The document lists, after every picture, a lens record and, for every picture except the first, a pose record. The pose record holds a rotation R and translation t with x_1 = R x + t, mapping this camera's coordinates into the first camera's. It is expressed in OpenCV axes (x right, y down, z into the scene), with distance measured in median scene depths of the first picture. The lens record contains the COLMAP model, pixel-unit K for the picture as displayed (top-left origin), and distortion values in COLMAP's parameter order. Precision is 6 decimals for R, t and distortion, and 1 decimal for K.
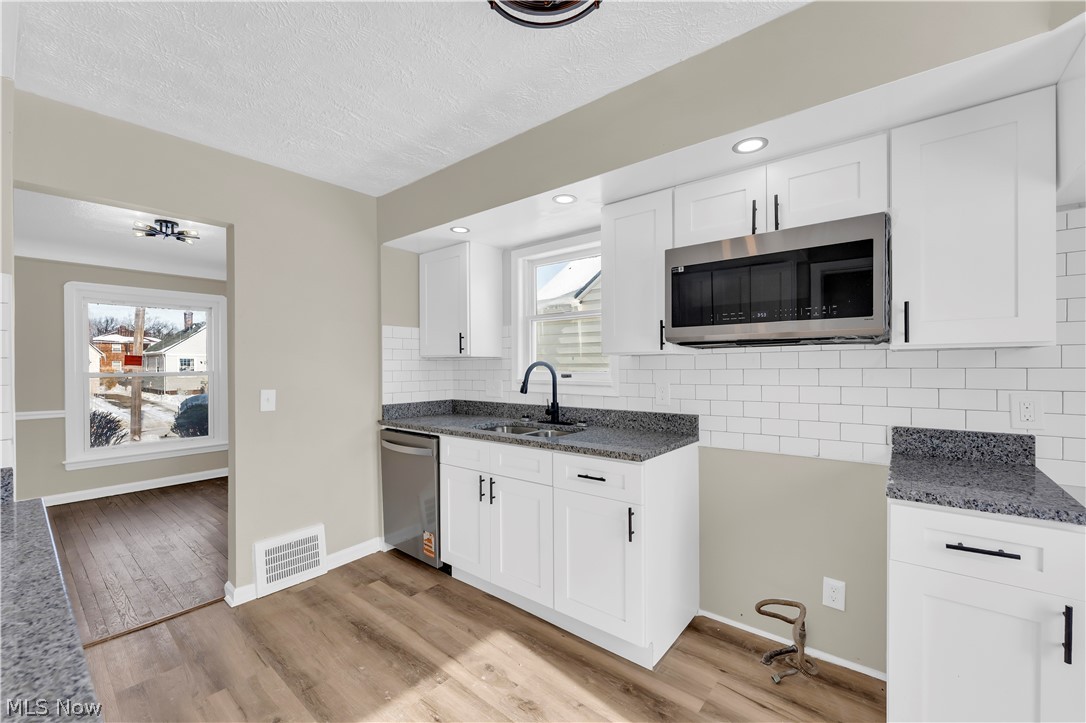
lens RADIAL K [[439.6, 0, 534.1], [0, 439.6, 368.8], [0, 0, 1]] dist [0.000260, -0.000032]
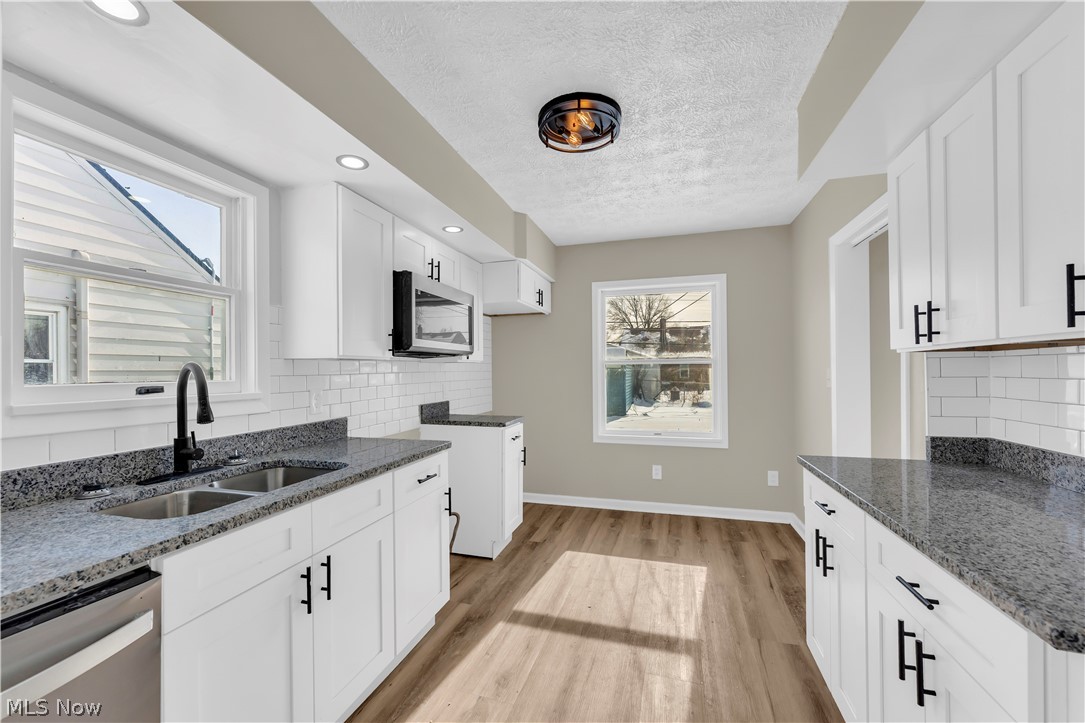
lens RADIAL K [[437.0, 0, 540.1], [0, 437.0, 368.6], [0, 0, 1]] dist [-0.000195, 0.000005]
pose [[-0.399192, 0.010655, 0.916806, -0.709635], [0.017532, 0.999838, -0.003987, 0.000252], [-0.916700, 0.014482, -0.399314, 0.903142]]
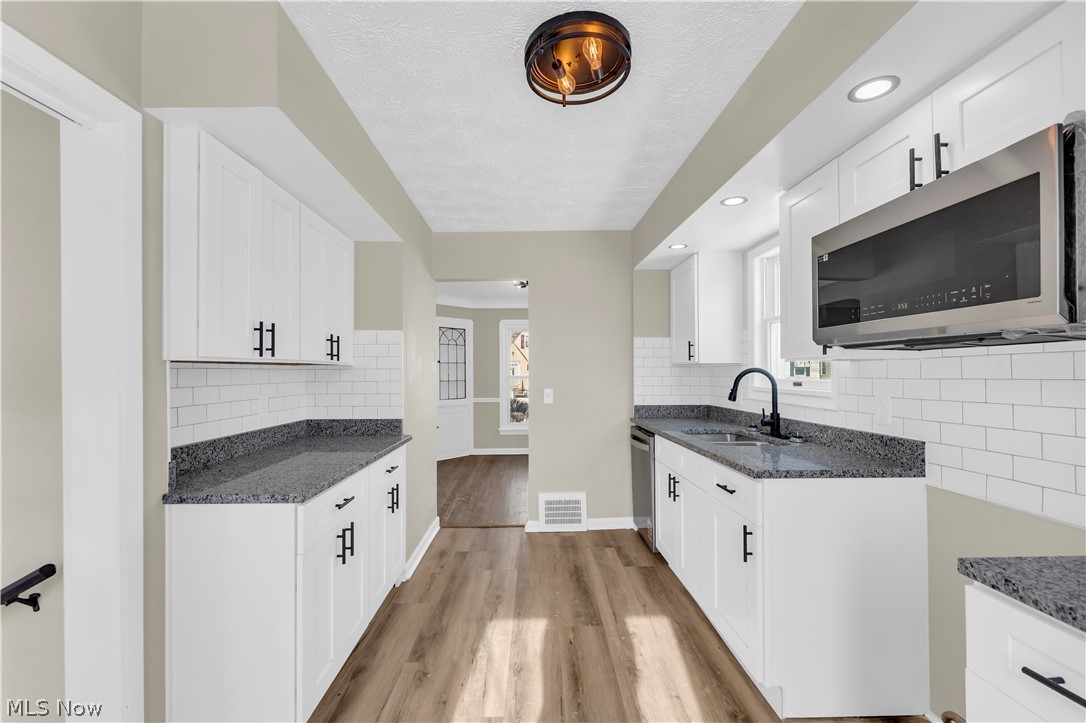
lens RADIAL K [[439.6, 0, 534.1], [0, 439.6, 368.8], [0, 0, 1]] dist [0.000260, -0.000032]
pose [[0.651837, -0.002950, -0.758353, 0.461662], [-0.004677, 0.999958, -0.007910, -0.005750], [0.758345, 0.008702, 0.651796, 0.033832]]
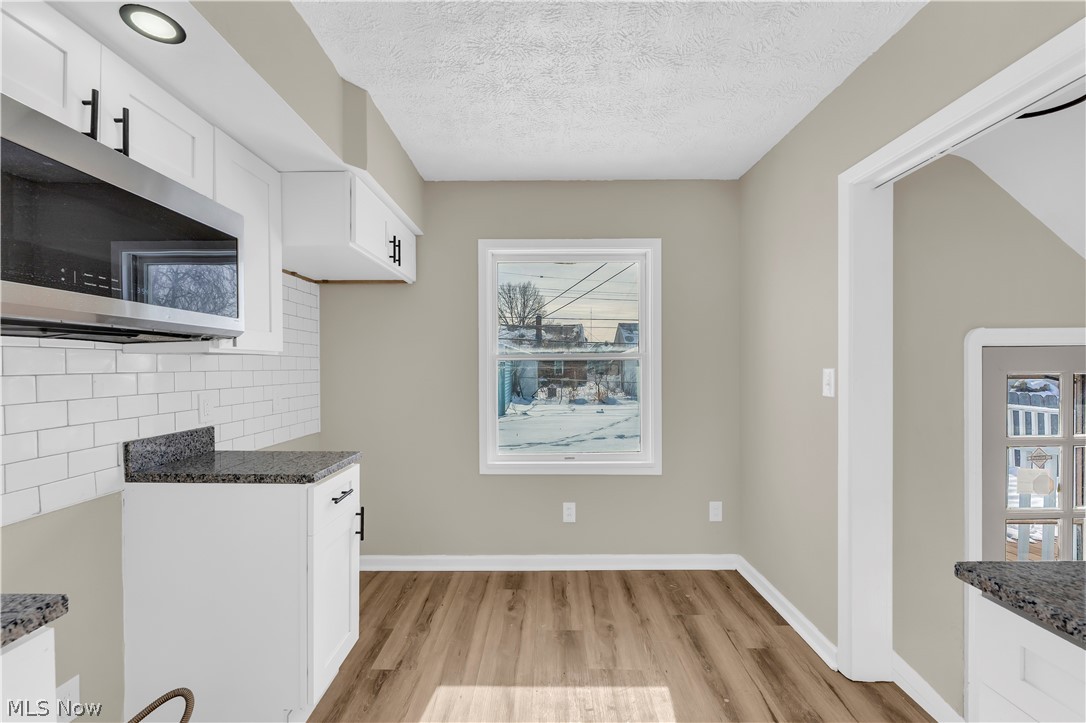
lens RADIAL K [[439.6, 0, 534.1], [0, 439.6, 368.8], [0, 0, 1]] dist [0.000260, -0.000032]
pose [[-0.627914, 0.001692, 0.778281, -0.235454], [0.013520, 0.999870, 0.008734, -0.004349], [-0.778166, 0.016007, -0.627855, 0.657027]]
